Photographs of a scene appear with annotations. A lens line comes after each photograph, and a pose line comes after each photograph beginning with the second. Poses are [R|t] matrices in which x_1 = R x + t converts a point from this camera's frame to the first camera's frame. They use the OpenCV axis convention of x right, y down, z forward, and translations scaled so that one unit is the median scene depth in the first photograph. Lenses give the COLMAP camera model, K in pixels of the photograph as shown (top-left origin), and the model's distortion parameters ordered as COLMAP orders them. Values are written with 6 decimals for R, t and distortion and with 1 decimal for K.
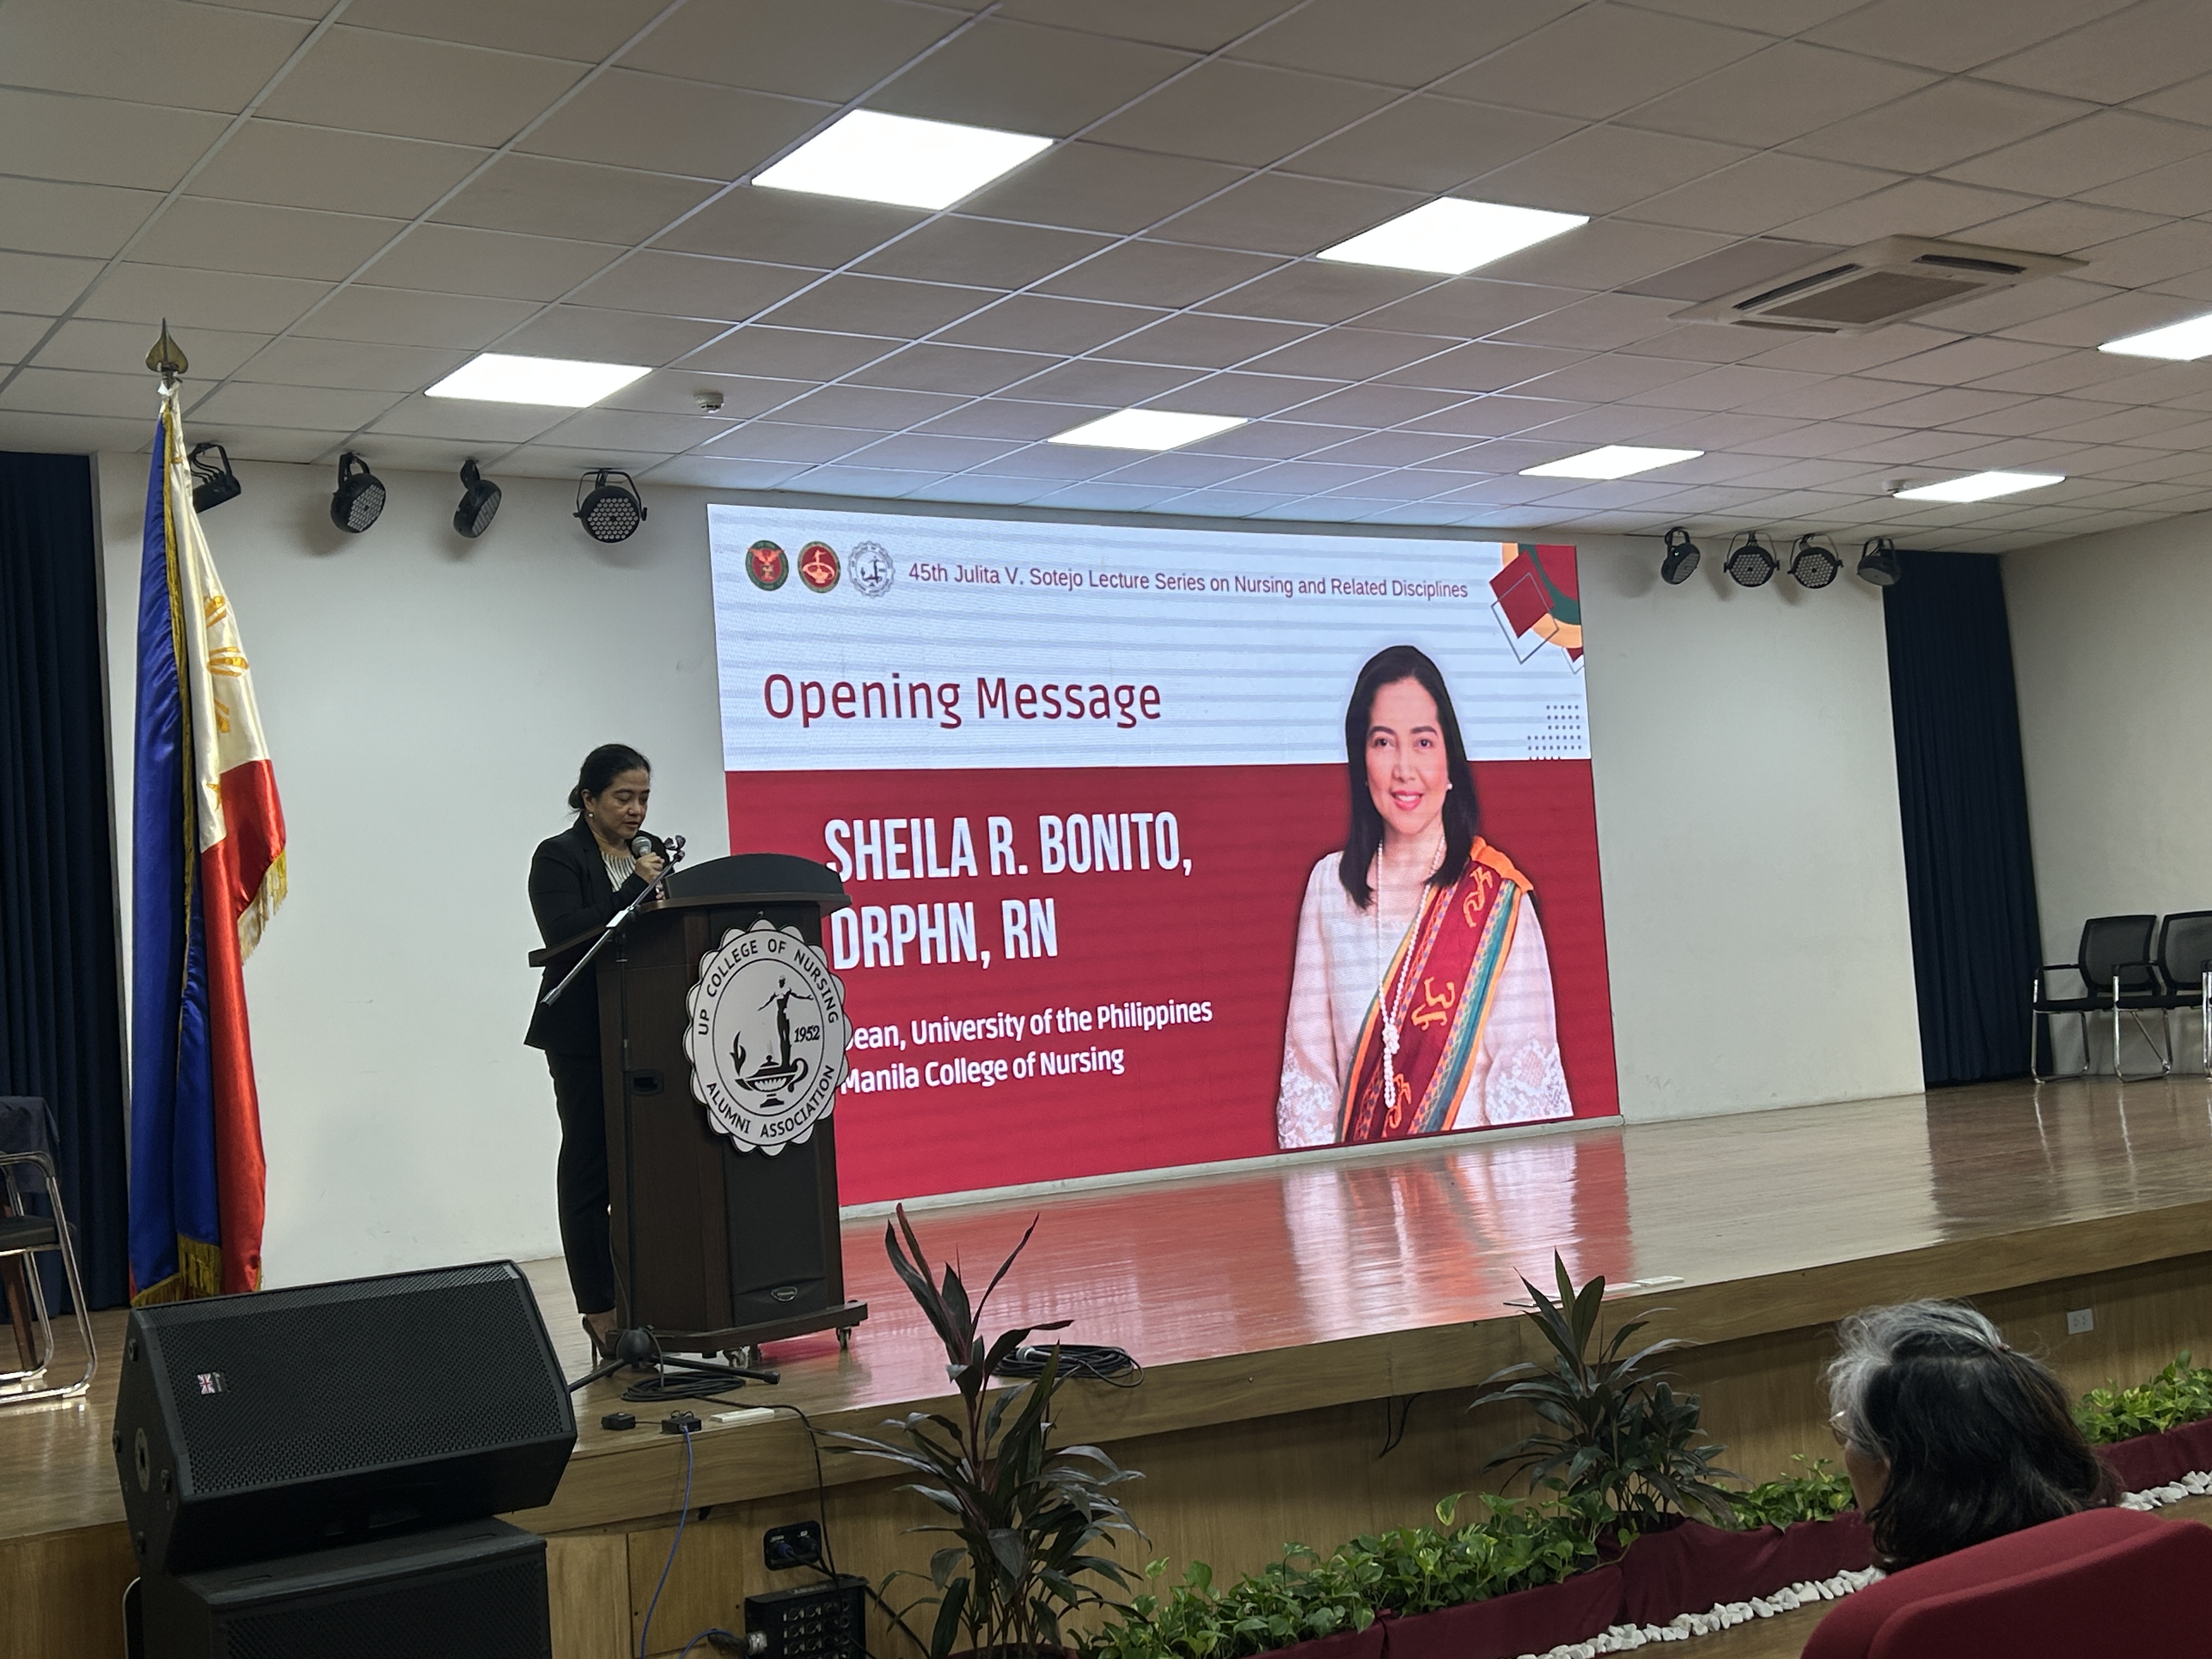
lens RADIAL K [[2573.6, 0, 1072.7], [0, 2573.6, 844.4], [0, 0, 1]] dist [0.061696, 0.000000]
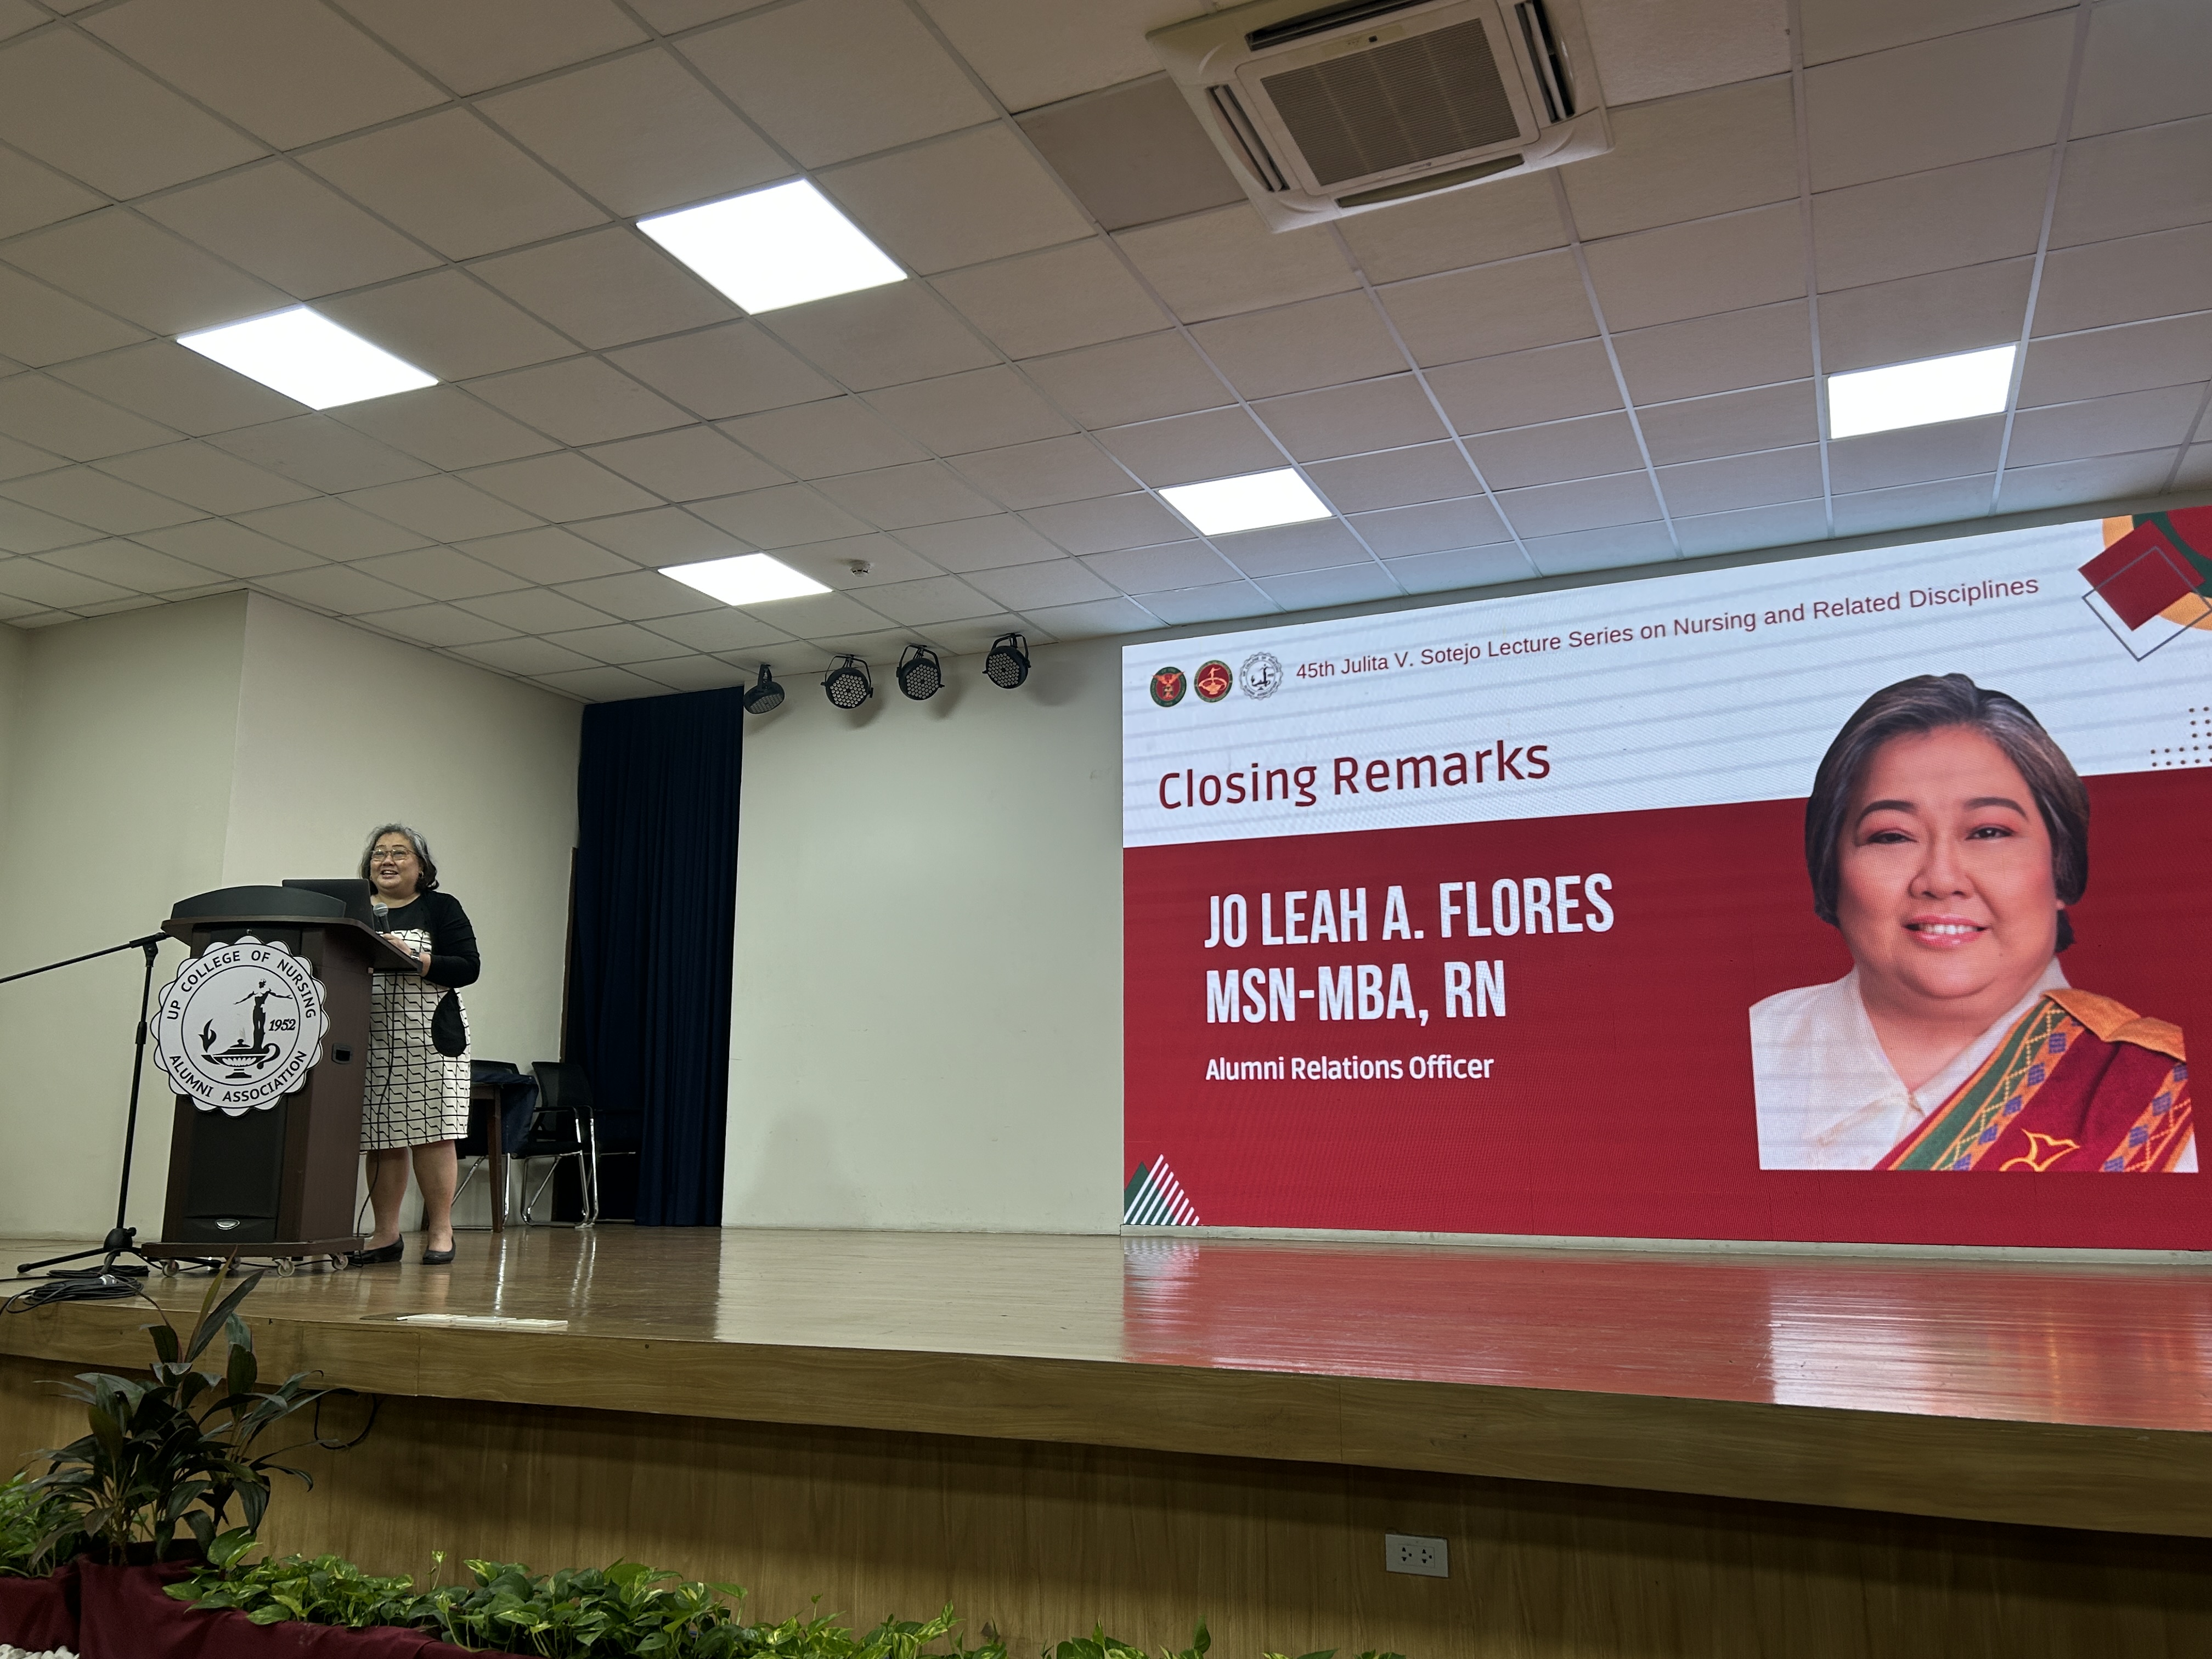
lens RADIAL K [[1692.5, 0, 1099.8], [0, 1692.5, 839.6], [0, 0, 1]] dist [0.062295, -0.049171]
pose [[0.554627, -0.084088, -0.827839, 0.836597], [0.006834, 0.995308, -0.096519, 0.066255], [0.832071, 0.047874, 0.552600, 0.854102]]
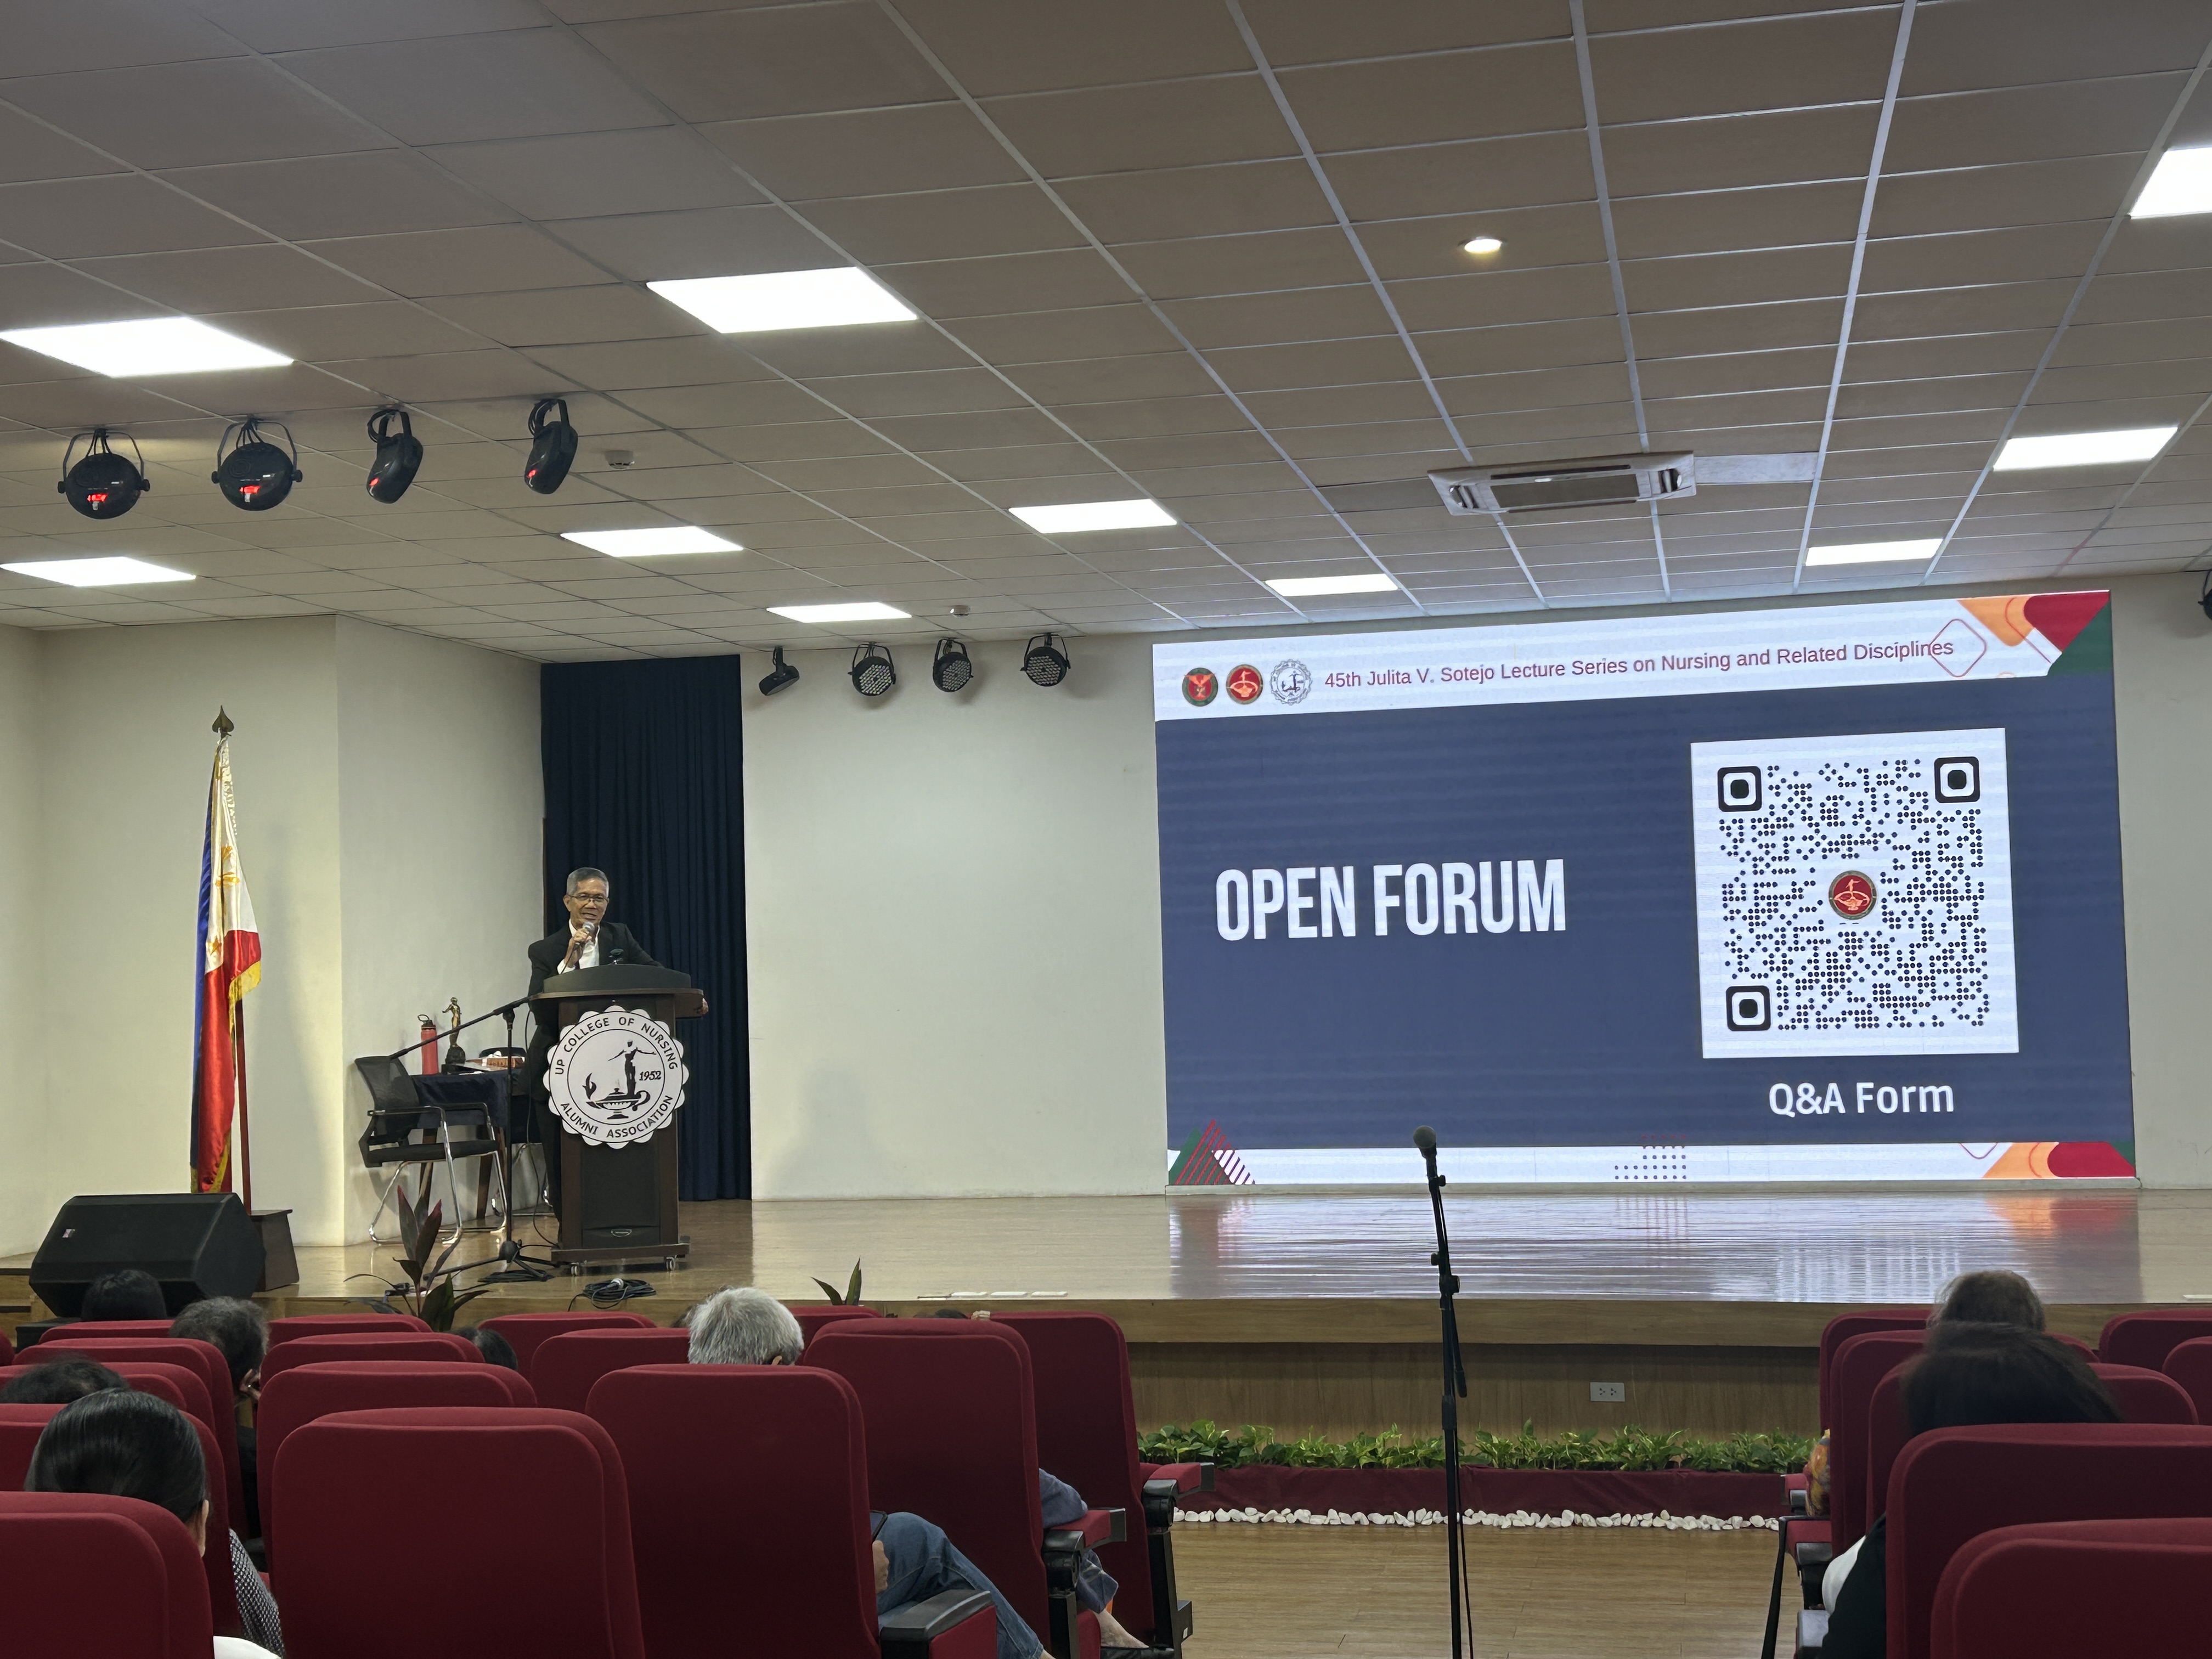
lens RADIAL K [[2784.8, 0, 1102.7], [0, 2784.8, 819.6], [0, 0, 1]] dist [0.157284, 0.000000]
pose [[0.710808, 0.007654, -0.703345, 1.336455], [0.019150, 0.999360, 0.030229, -0.135786], [0.703126, -0.034957, 0.710206, -0.053072]]
